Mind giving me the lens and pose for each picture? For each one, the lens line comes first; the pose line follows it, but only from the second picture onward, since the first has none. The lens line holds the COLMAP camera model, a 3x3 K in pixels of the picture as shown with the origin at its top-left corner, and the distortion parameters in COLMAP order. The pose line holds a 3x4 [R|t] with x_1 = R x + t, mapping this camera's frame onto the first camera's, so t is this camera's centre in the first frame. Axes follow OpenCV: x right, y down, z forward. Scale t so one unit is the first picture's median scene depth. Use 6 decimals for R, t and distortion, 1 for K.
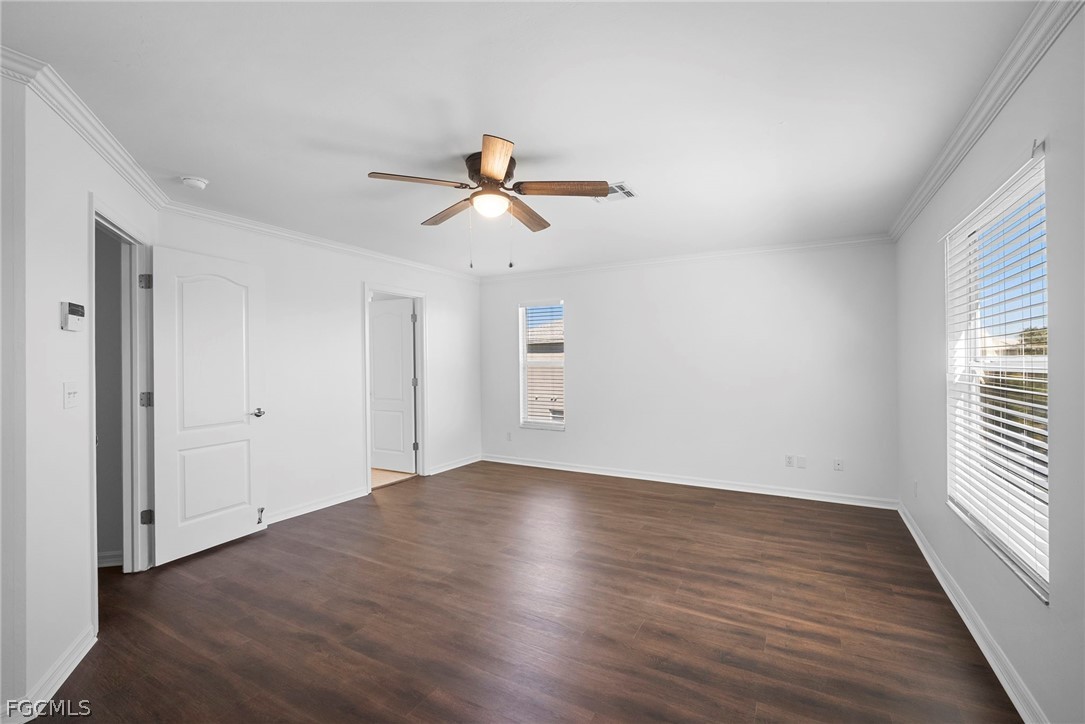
lens RADIAL K [[474.4, 0, 542.3], [0, 474.4, 358.7], [0, 0, 1]] dist [-0.012166, 0.003587]
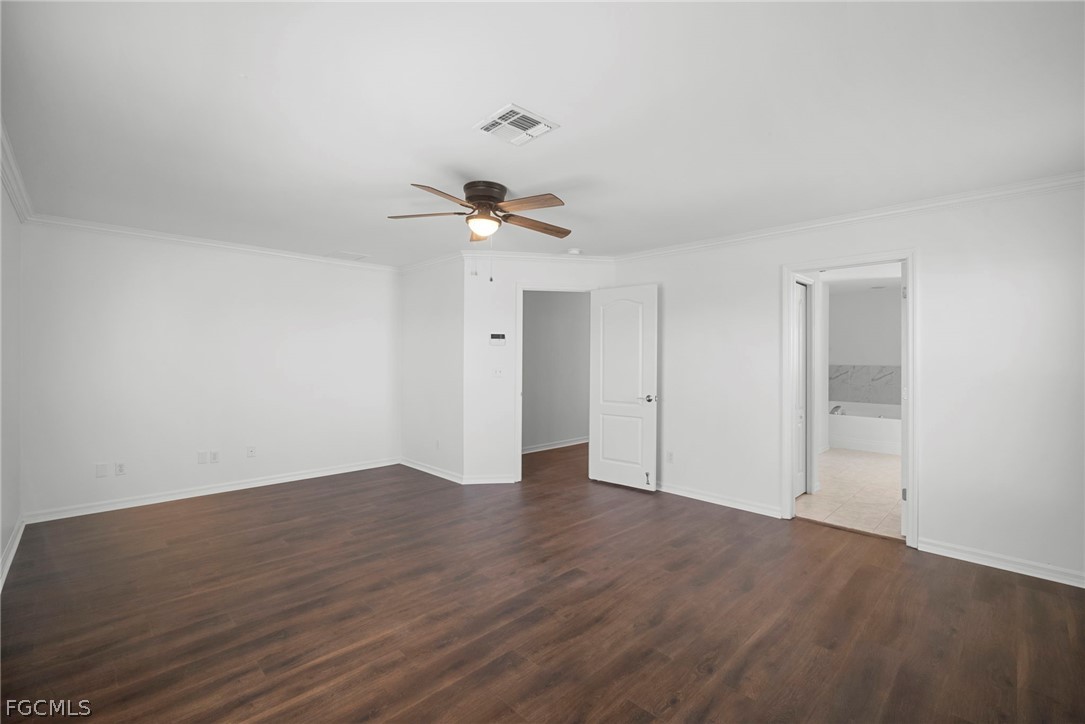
lens RADIAL K [[474.4, 0, 541.7], [0, 474.4, 361.4], [0, 0, 1]] dist [-0.012166, 0.003587]
pose [[-0.281738, 0.006991, -0.959466, 1.050046], [-0.002760, 0.999963, 0.008096, 0.003952], [0.959487, 0.004929, -0.281708, 1.568494]]
